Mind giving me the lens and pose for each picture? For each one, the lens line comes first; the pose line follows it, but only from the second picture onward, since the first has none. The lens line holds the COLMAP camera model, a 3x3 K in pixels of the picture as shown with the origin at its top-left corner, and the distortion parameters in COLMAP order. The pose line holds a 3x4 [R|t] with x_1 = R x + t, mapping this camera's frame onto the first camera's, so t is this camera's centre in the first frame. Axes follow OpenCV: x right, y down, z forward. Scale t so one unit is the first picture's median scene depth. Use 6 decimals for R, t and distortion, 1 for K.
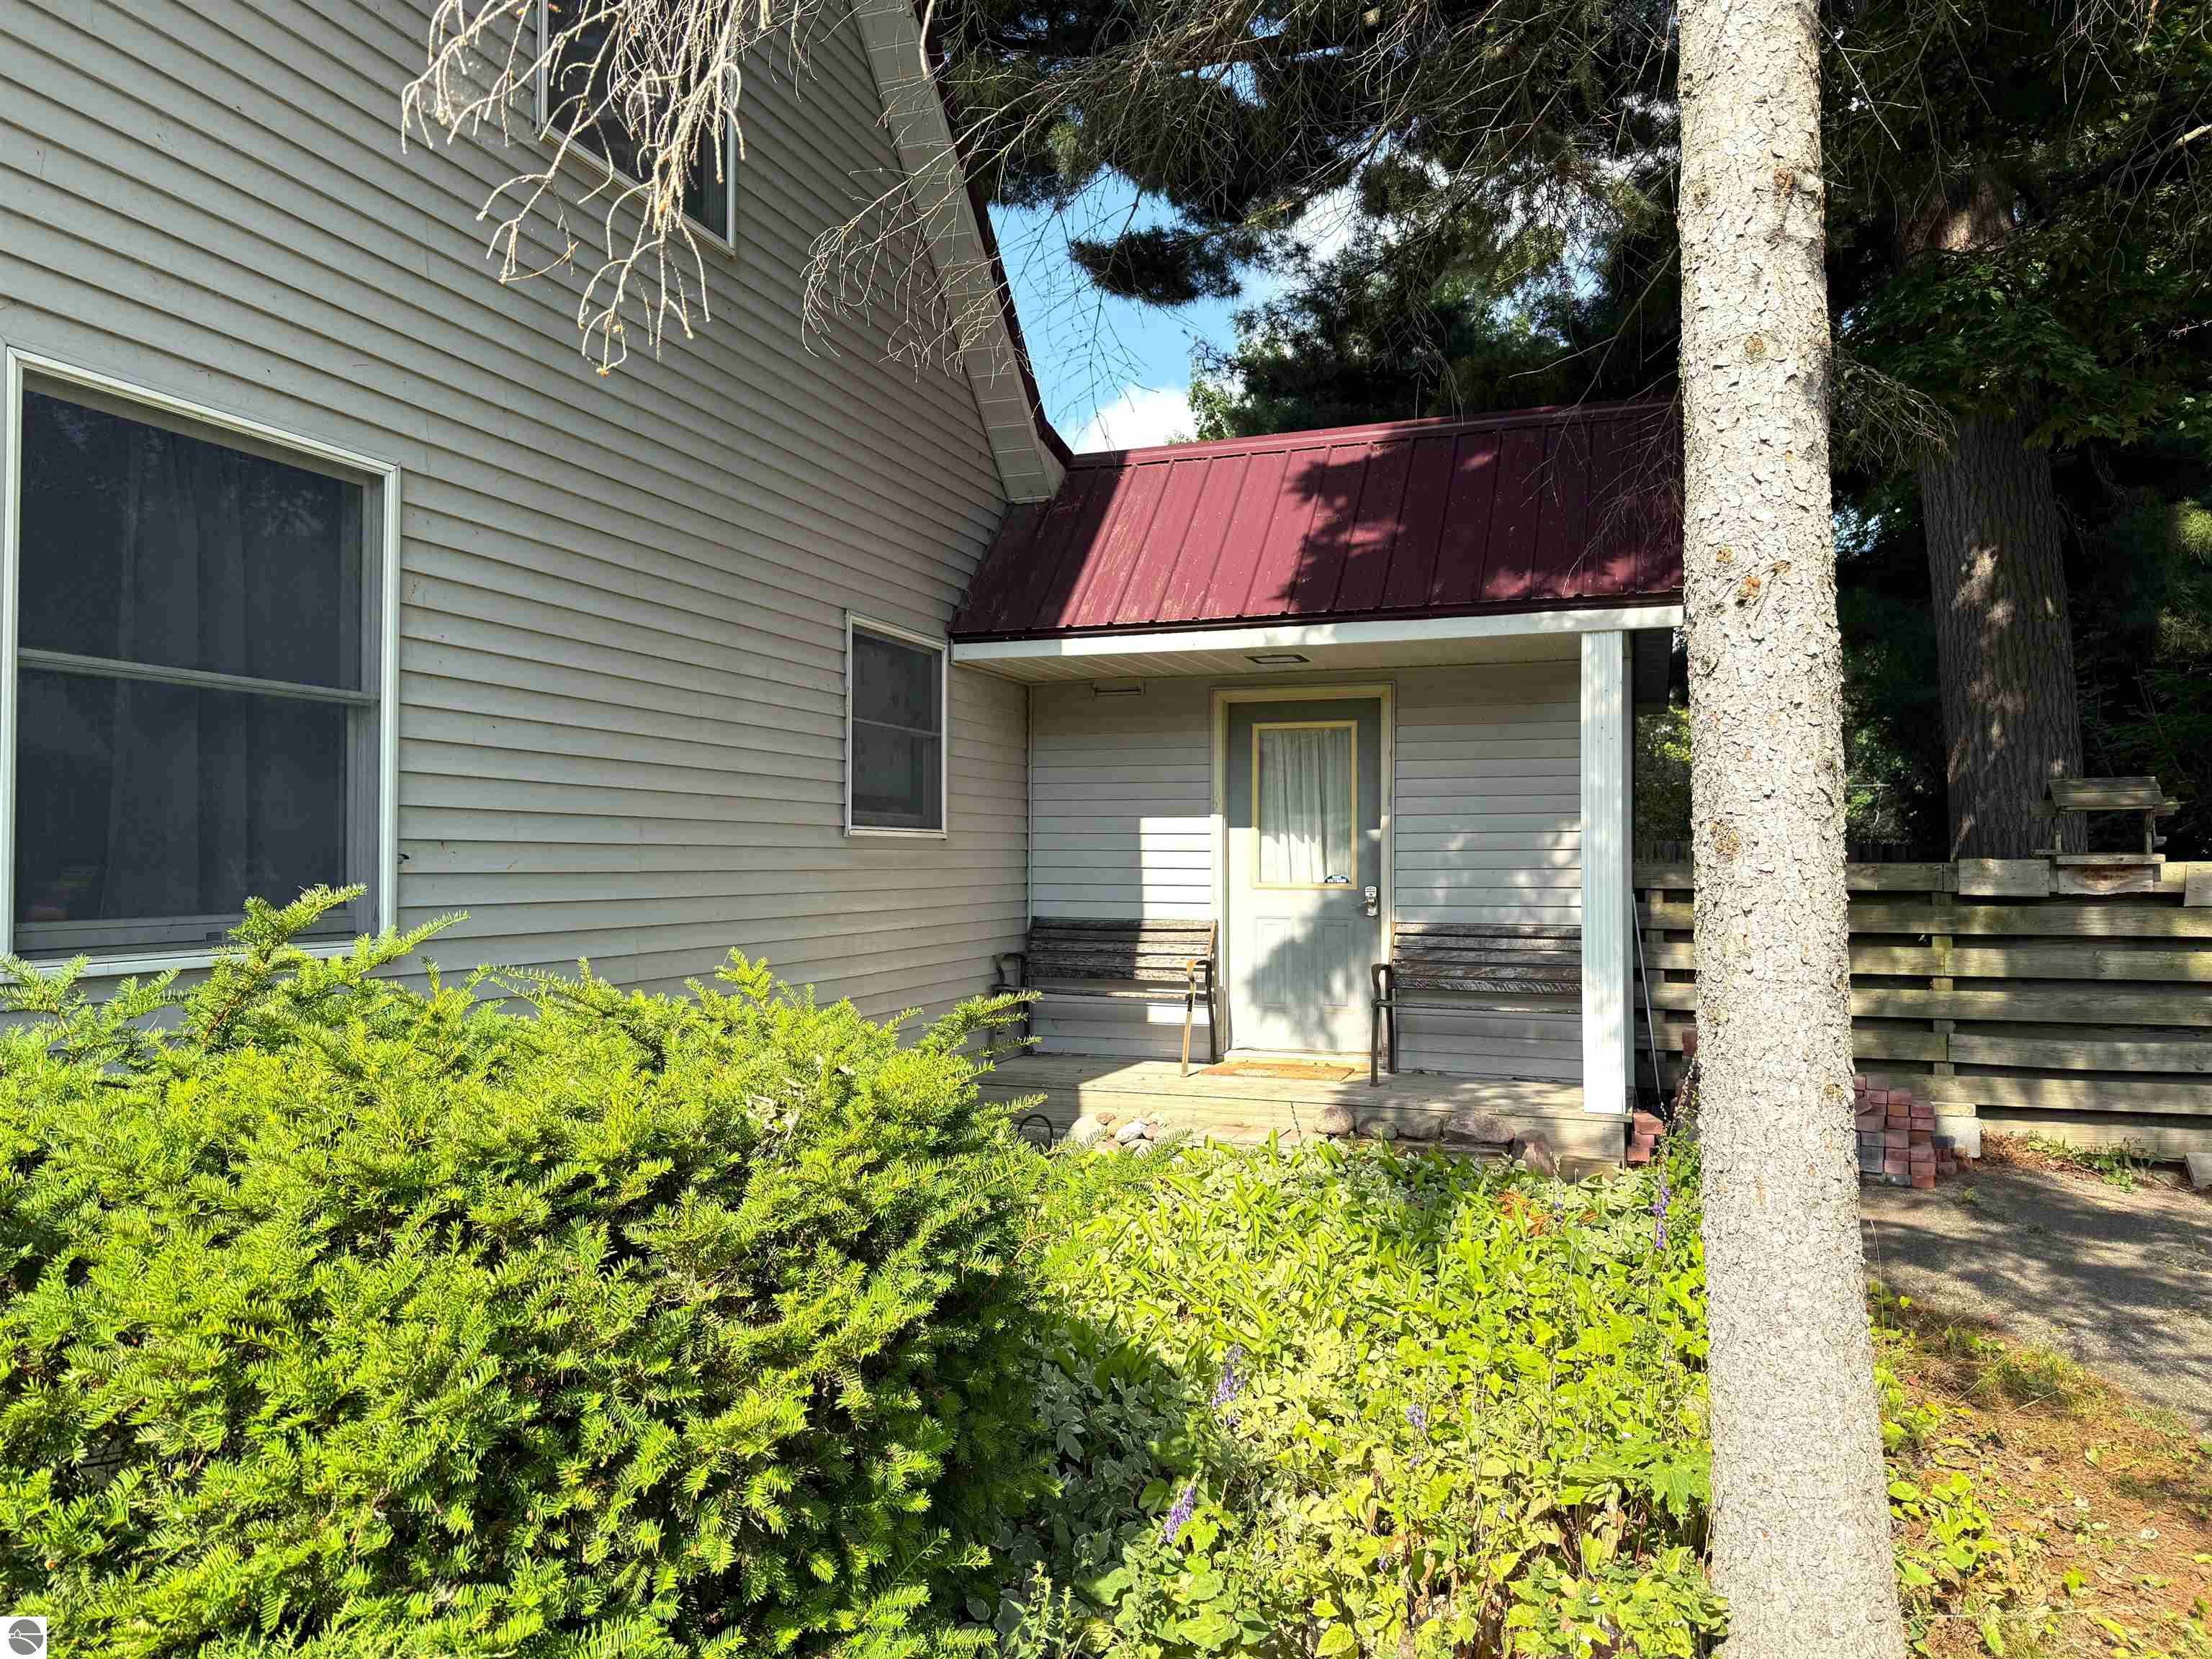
lens RADIAL K [[1551.3, 0, 1114.1], [0, 1551.3, 852.0], [0, 0, 1]] dist [0.109794, -0.126427]
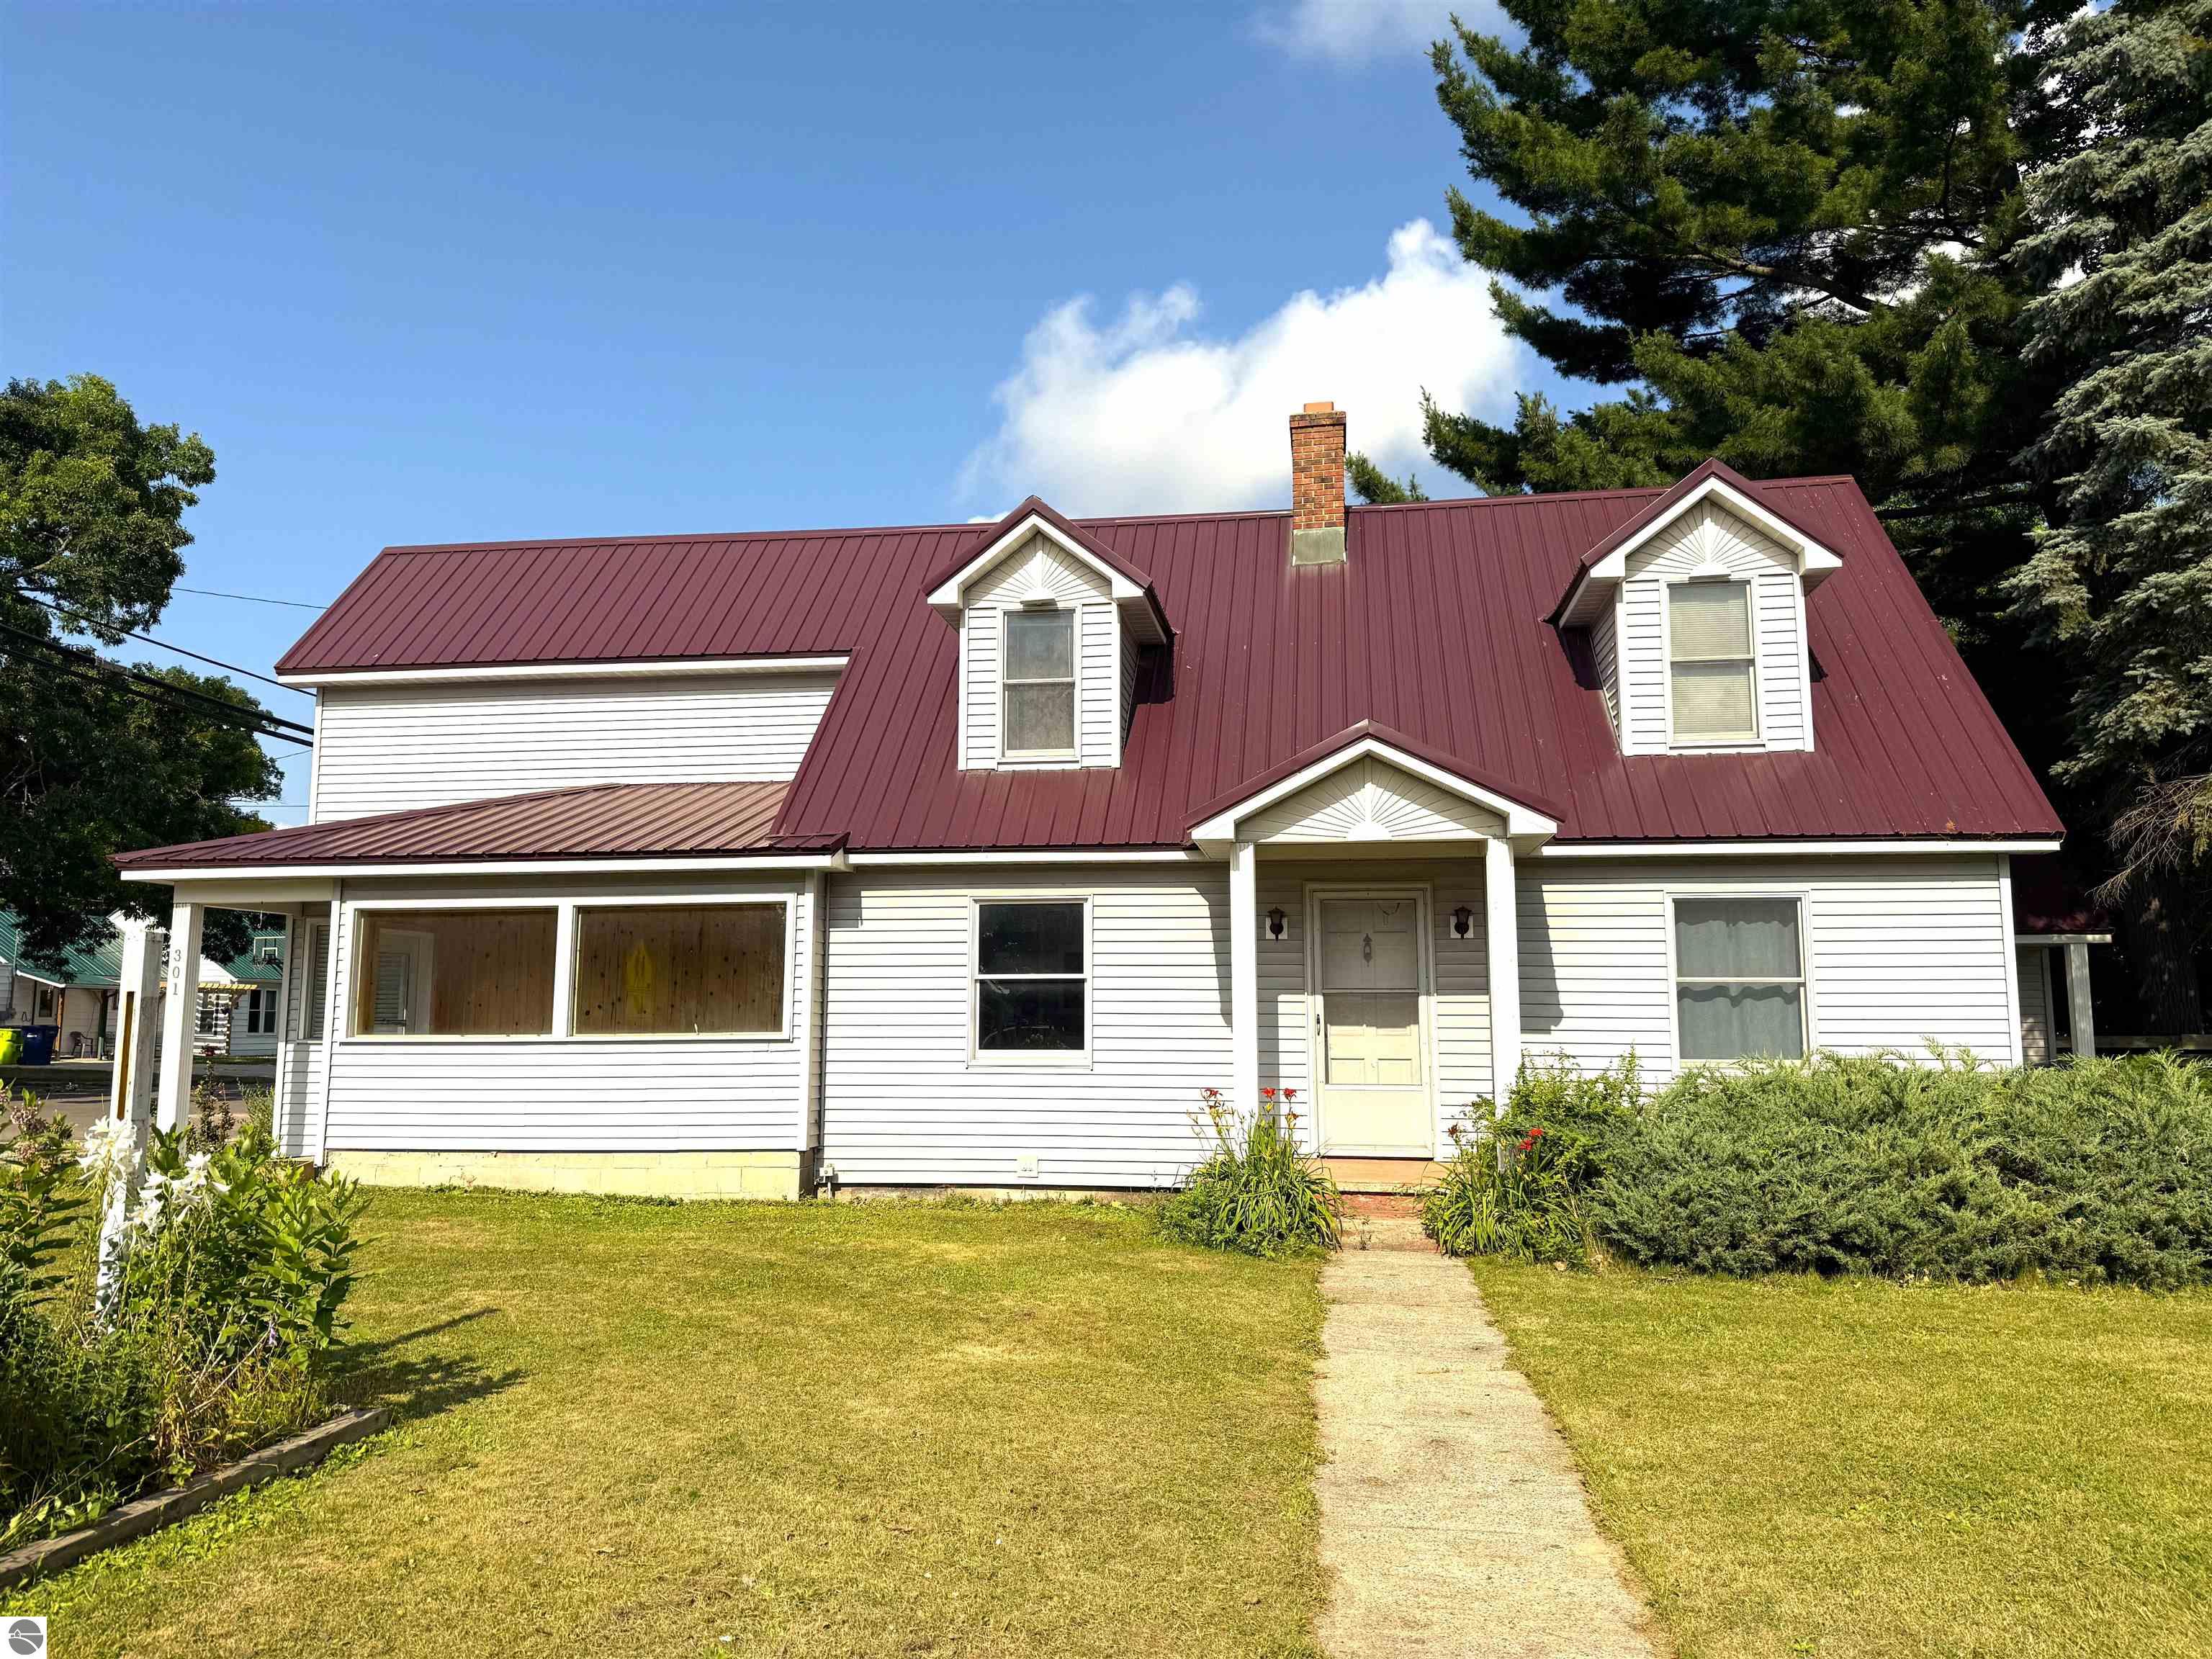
lens RADIAL K [[1551.3, 0, 1114.1], [0, 1551.3, 852.0], [0, 0, 1]] dist [0.109794, -0.126427]
pose [[0.981544, 0.017177, 0.190462, -1.522969], [0.002719, 0.994603, -0.103714, -0.025971], [-0.191215, 0.102318, 0.976201, -1.068724]]
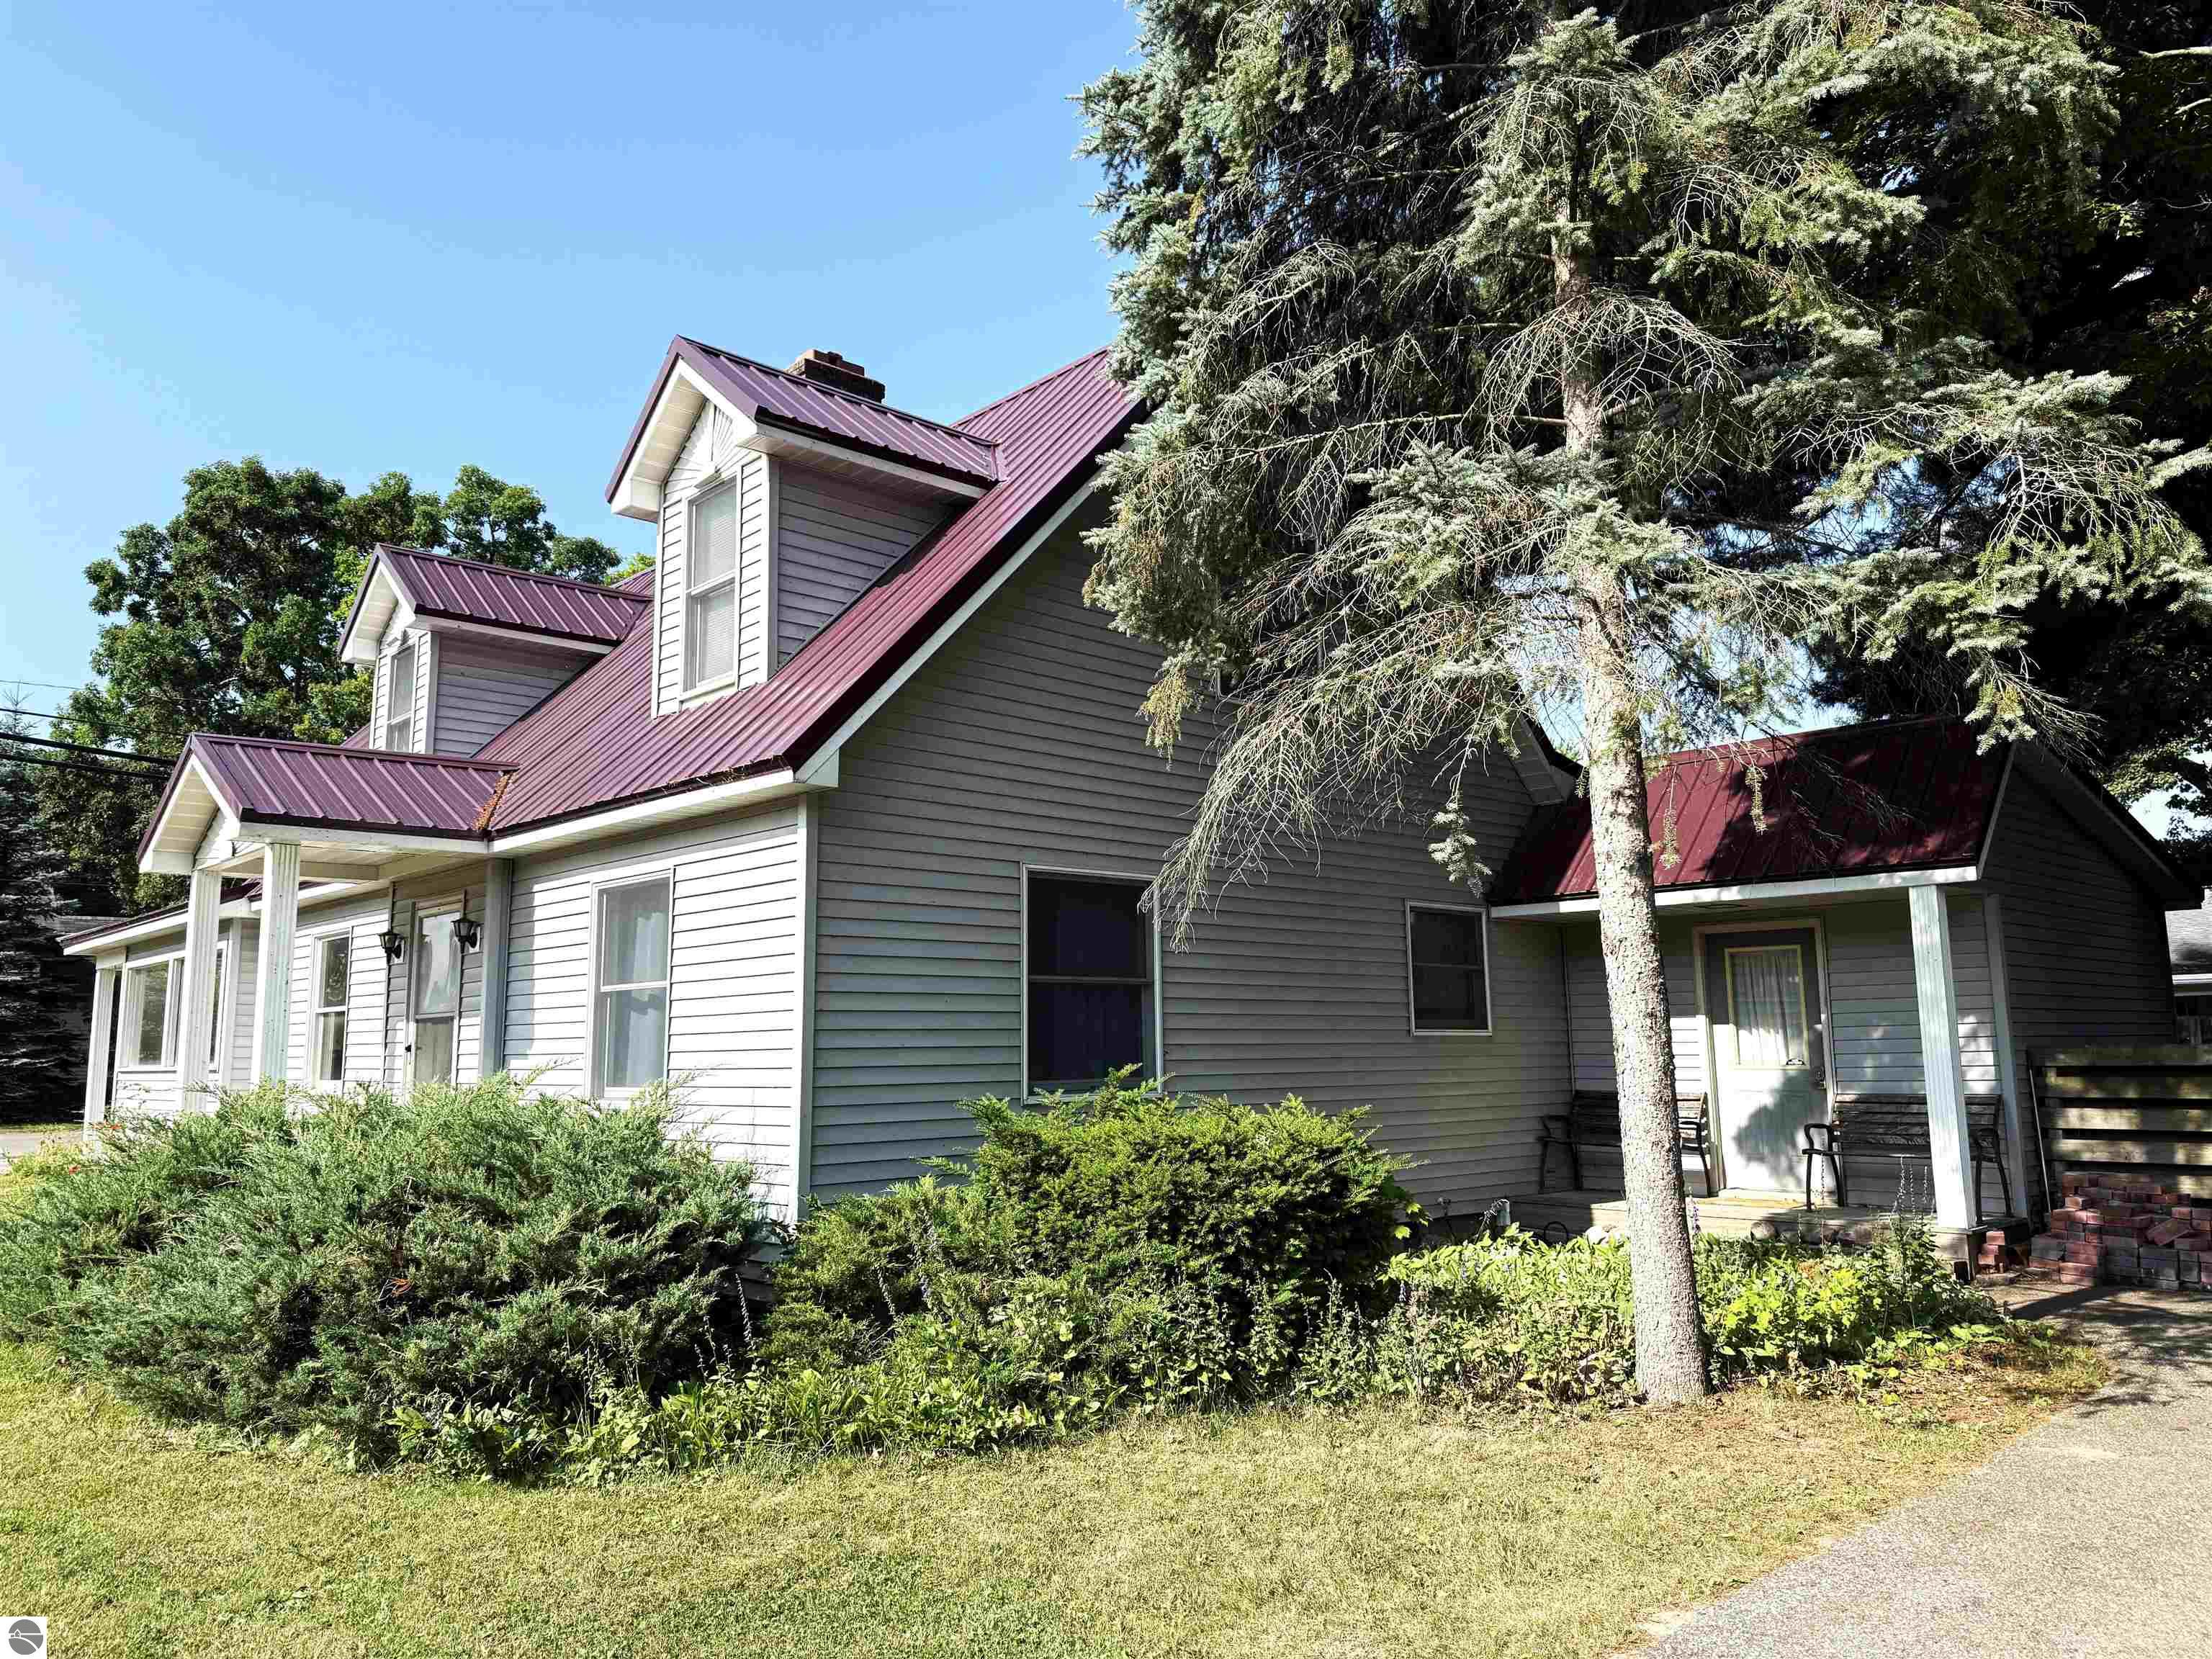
lens RADIAL K [[1551.3, 0, 1114.1], [0, 1551.3, 852.0], [0, 0, 1]] dist [0.109794, -0.126427]
pose [[0.886803, -0.073297, -0.456299, 0.294677], [0.018494, 0.992180, -0.123435, -0.005294], [0.461778, 0.101024, 0.881224, -0.576242]]
